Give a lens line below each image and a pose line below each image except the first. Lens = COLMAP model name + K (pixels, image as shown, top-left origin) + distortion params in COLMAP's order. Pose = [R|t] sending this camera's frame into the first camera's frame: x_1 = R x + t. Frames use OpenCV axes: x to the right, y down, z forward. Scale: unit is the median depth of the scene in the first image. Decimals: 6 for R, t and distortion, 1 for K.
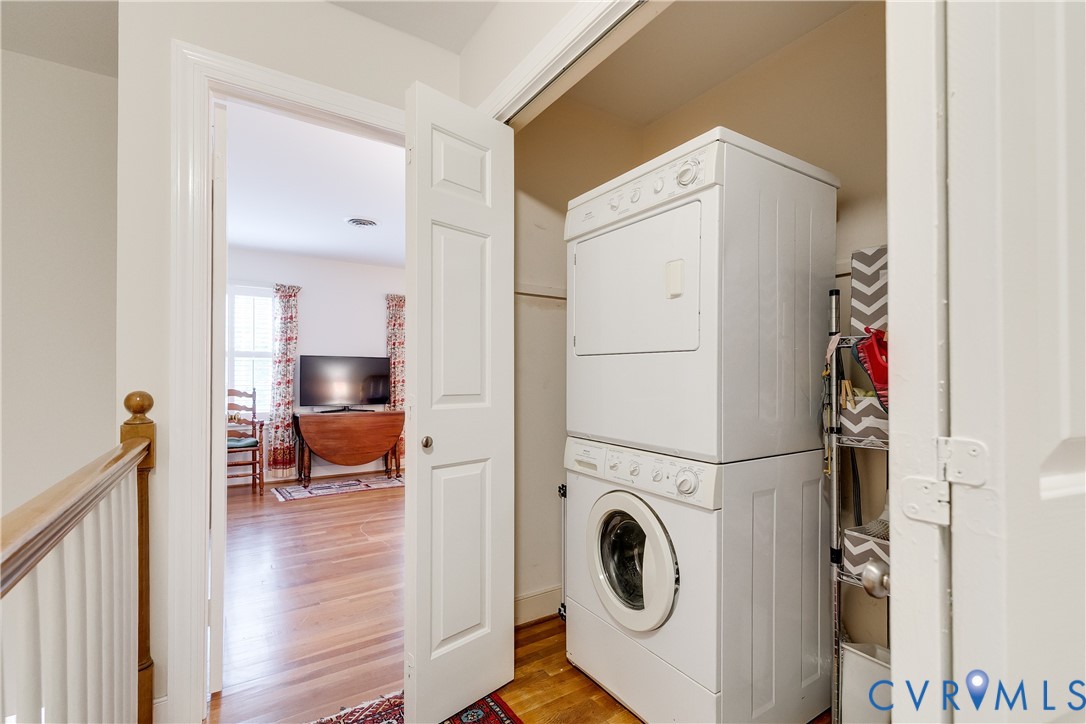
lens RADIAL K [[491.9, 0, 554.4], [0, 491.9, 366.7], [0, 0, 1]] dist [0.003058, 0.000078]
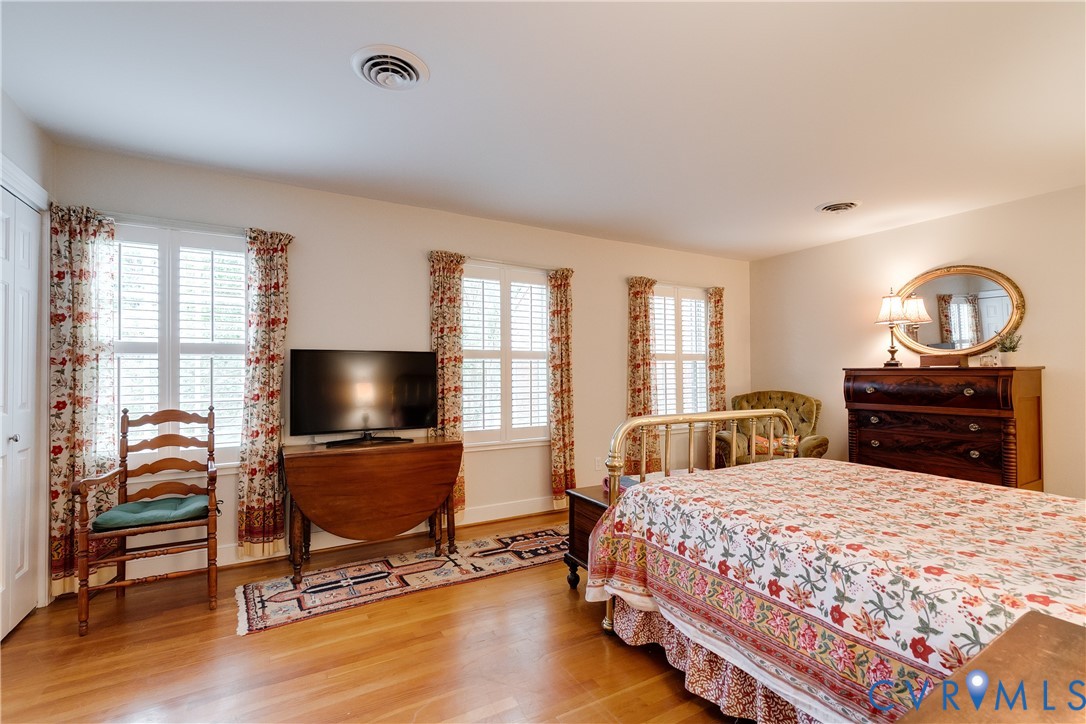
lens RADIAL K [[491.9, 0, 536.0], [0, 491.9, 361.6], [0, 0, 1]] dist [0.003058, 0.000078]
pose [[0.995641, -0.002800, -0.093229, -0.168252], [0.003663, 0.999952, 0.009082, -0.012816], [0.093199, -0.009384, 0.995603, 0.439692]]
